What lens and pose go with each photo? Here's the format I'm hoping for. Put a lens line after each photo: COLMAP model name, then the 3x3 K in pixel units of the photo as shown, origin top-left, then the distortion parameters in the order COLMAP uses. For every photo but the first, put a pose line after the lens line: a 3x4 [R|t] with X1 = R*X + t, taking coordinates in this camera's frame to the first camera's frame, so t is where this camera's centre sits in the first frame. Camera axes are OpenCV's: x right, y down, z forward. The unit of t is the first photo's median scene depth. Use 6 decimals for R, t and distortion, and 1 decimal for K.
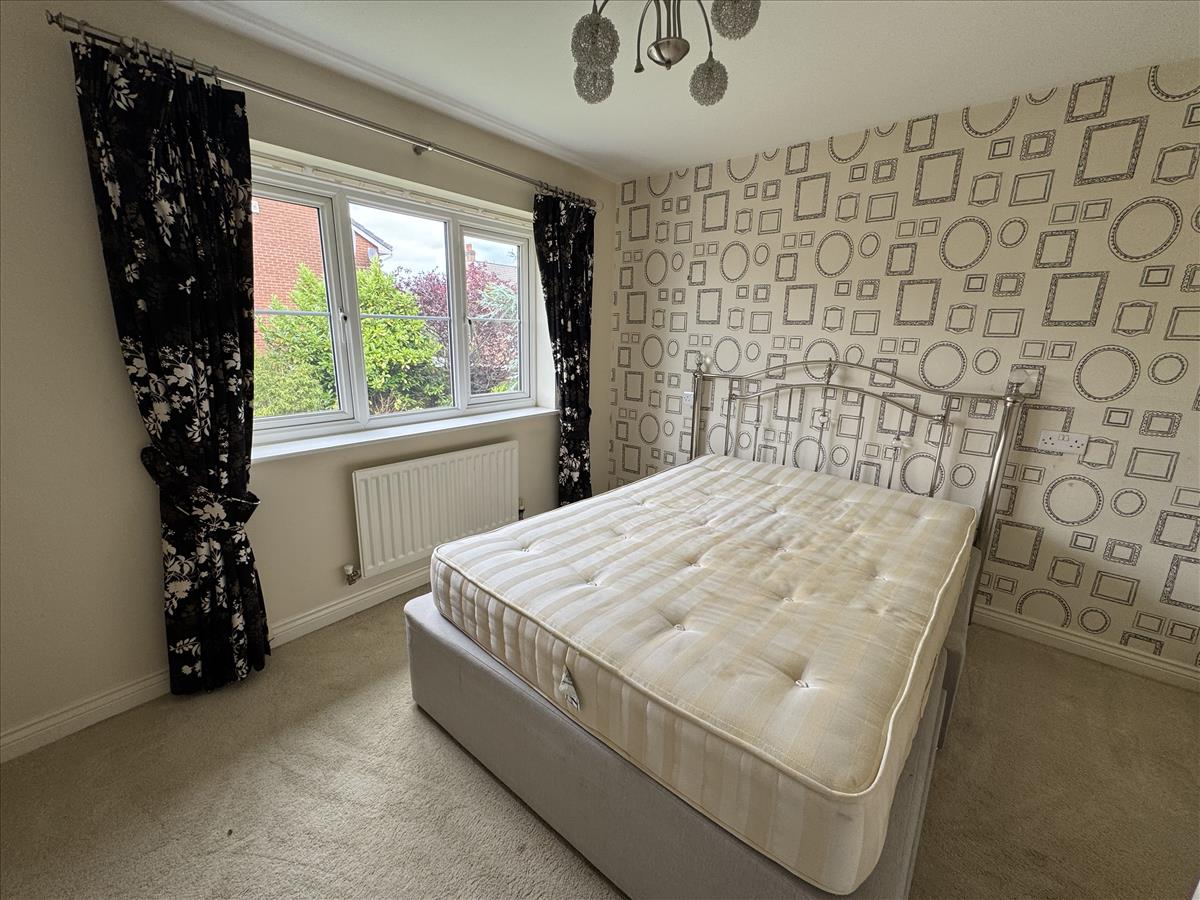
lens RADIAL K [[483.7, 0, 601.4], [0, 483.7, 444.8], [0, 0, 1]] dist [0.001154, 0.000044]
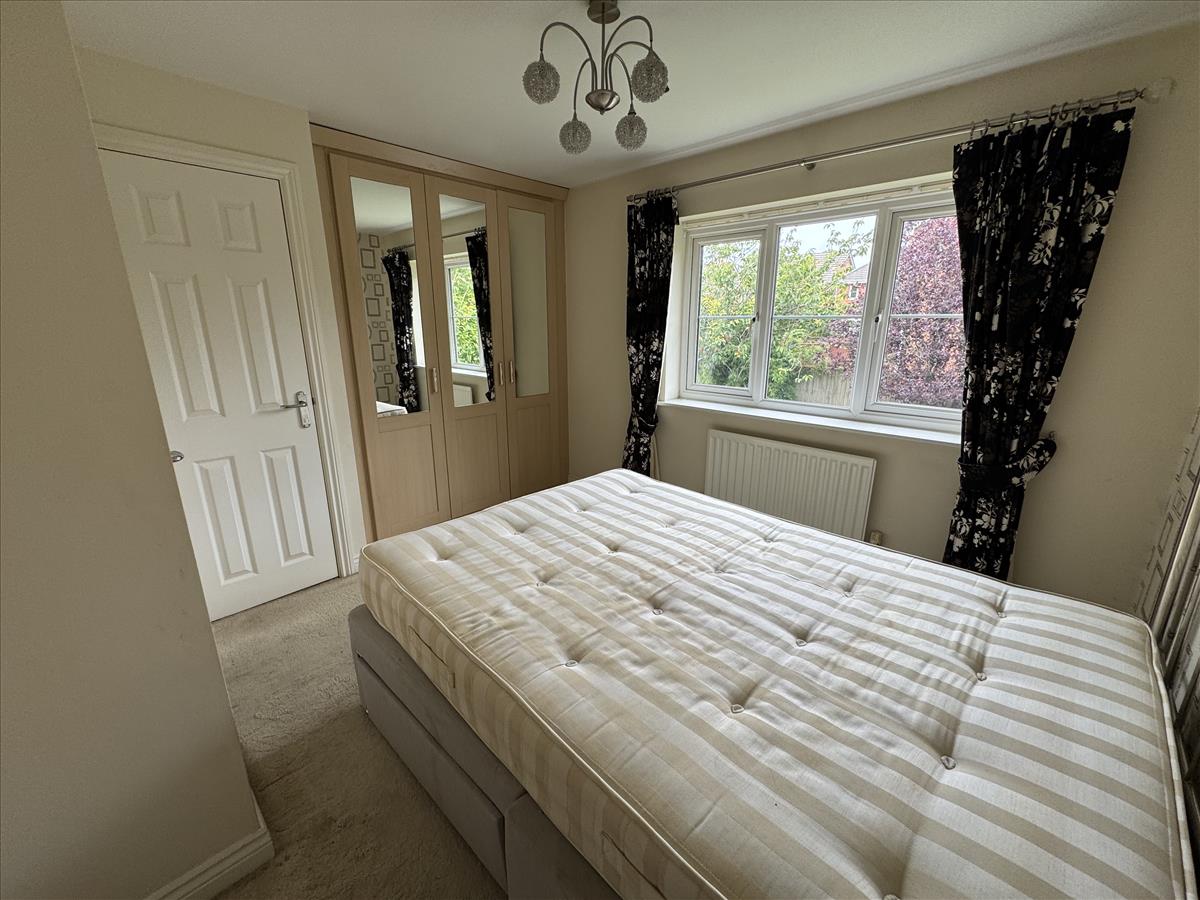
lens RADIAL K [[480.3, 0, 597.0], [0, 480.3, 447.8], [0, 0, 1]] dist [0.000407, 0.000219]
pose [[-0.071370, 0.235131, -0.969340, 0.922301], [-0.232134, 0.941218, 0.245401, -0.168683], [0.970062, 0.242531, -0.012592, 0.741148]]
